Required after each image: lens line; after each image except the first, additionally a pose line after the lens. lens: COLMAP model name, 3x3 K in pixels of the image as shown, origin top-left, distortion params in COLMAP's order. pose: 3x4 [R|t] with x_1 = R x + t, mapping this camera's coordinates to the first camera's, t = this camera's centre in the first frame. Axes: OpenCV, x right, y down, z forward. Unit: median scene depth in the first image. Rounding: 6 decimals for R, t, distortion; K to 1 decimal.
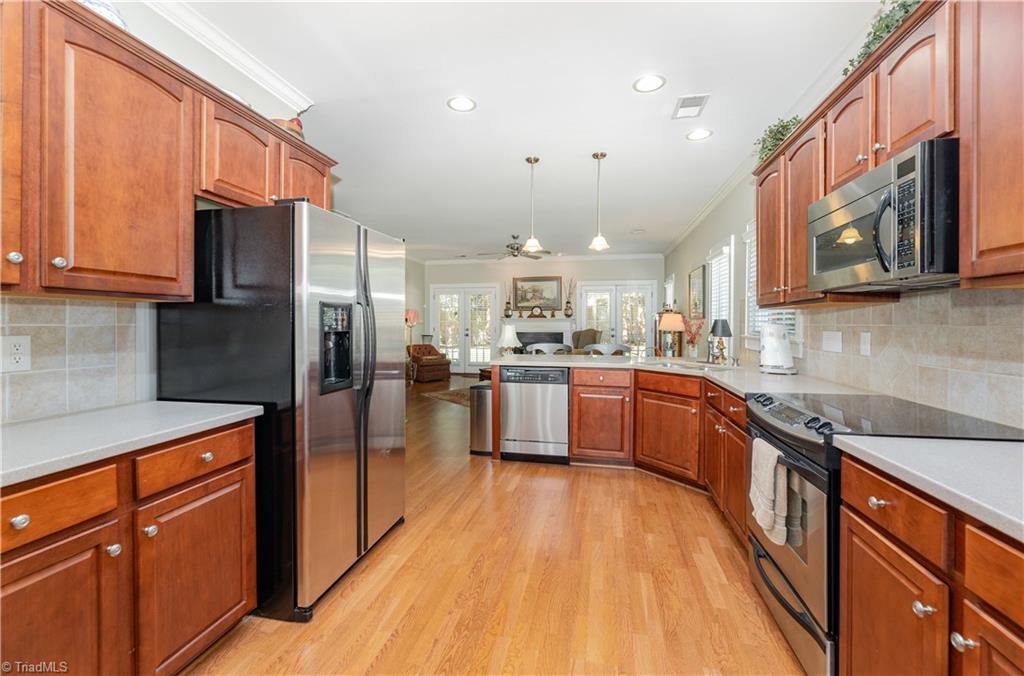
lens RADIAL K [[425.7, 0, 510.3], [0, 425.7, 324.2], [0, 0, 1]] dist [0.000531, 0.000006]
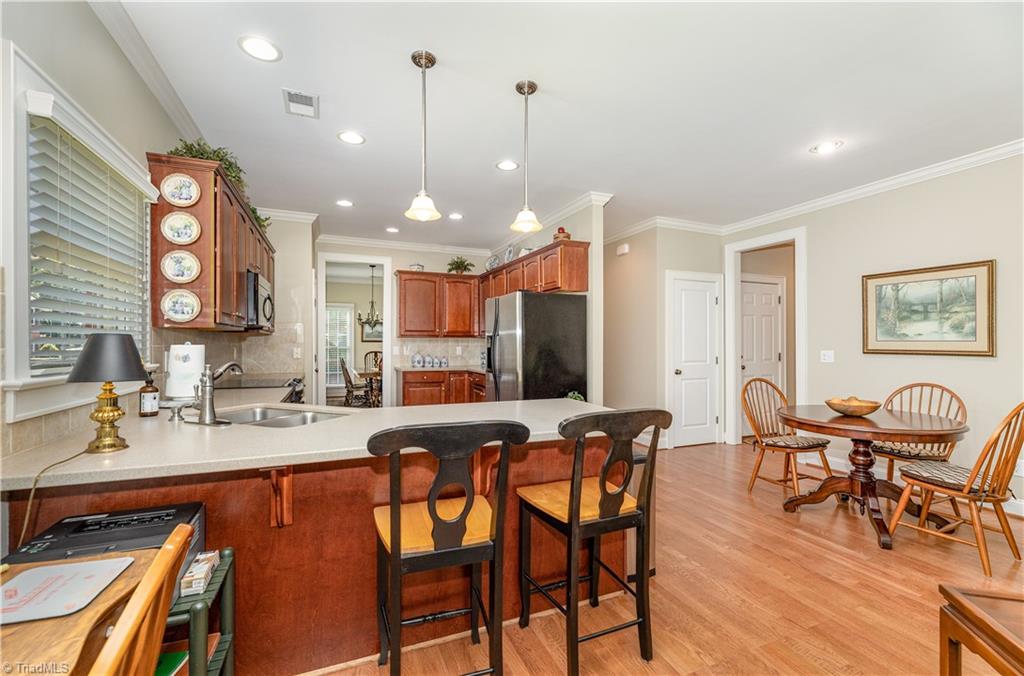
lens RADIAL K [[425.7, 0, 513.6], [0, 425.7, 343.4], [0, 0, 1]] dist [0.000531, 0.000006]
pose [[-0.818192, -0.002607, -0.574939, 0.436547], [-0.004598, 0.999987, 0.002009, -0.005225], [0.574927, 0.004287, -0.818194, 1.526338]]
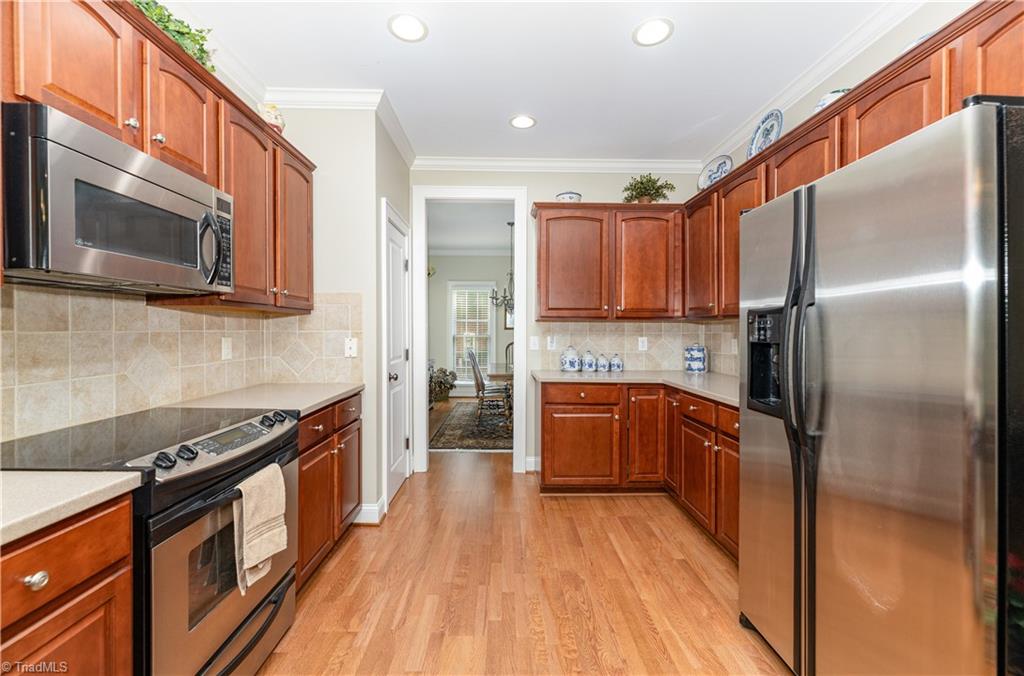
lens RADIAL K [[425.7, 0, 513.1], [0, 425.7, 333.0], [0, 0, 1]] dist [0.000531, 0.000006]
pose [[-0.972296, -0.003613, -0.233726, 0.137594], [-0.005472, 0.999958, 0.007307, -0.001966], [0.233690, 0.008384, -0.972275, 0.855418]]
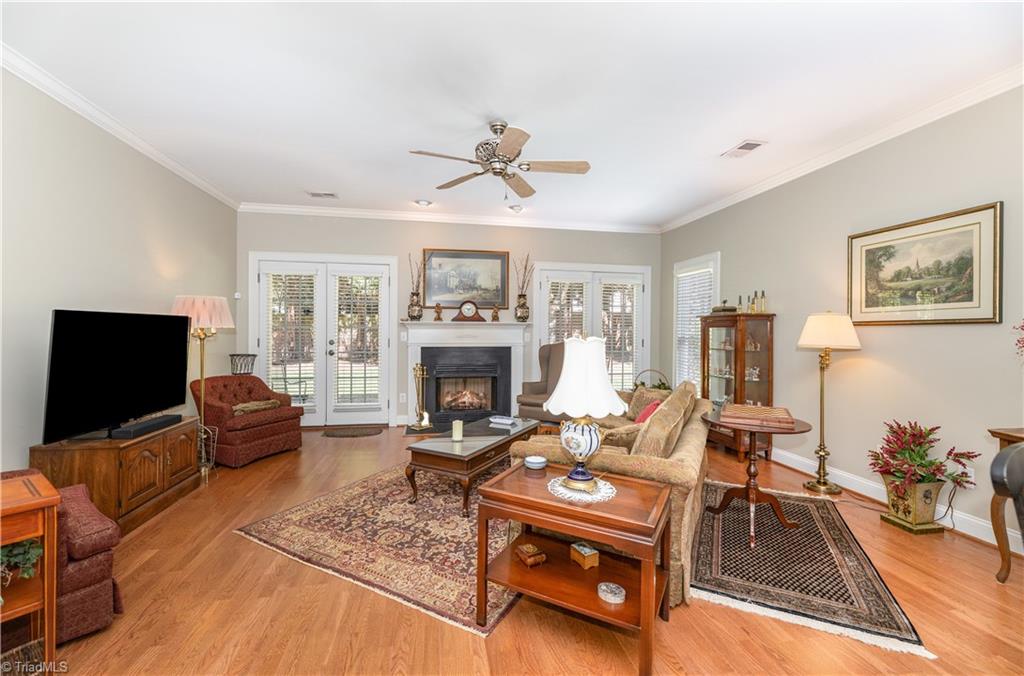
lens RADIAL K [[425.7, 0, 512.6], [0, 425.7, 332.4], [0, 0, 1]] dist [0.000531, 0.000006]
pose [[0.922024, -0.000518, 0.387133, -0.262259], [-0.000793, 0.999994, 0.003225, -0.005886], [-0.387133, -0.003281, 0.922018, 1.139872]]
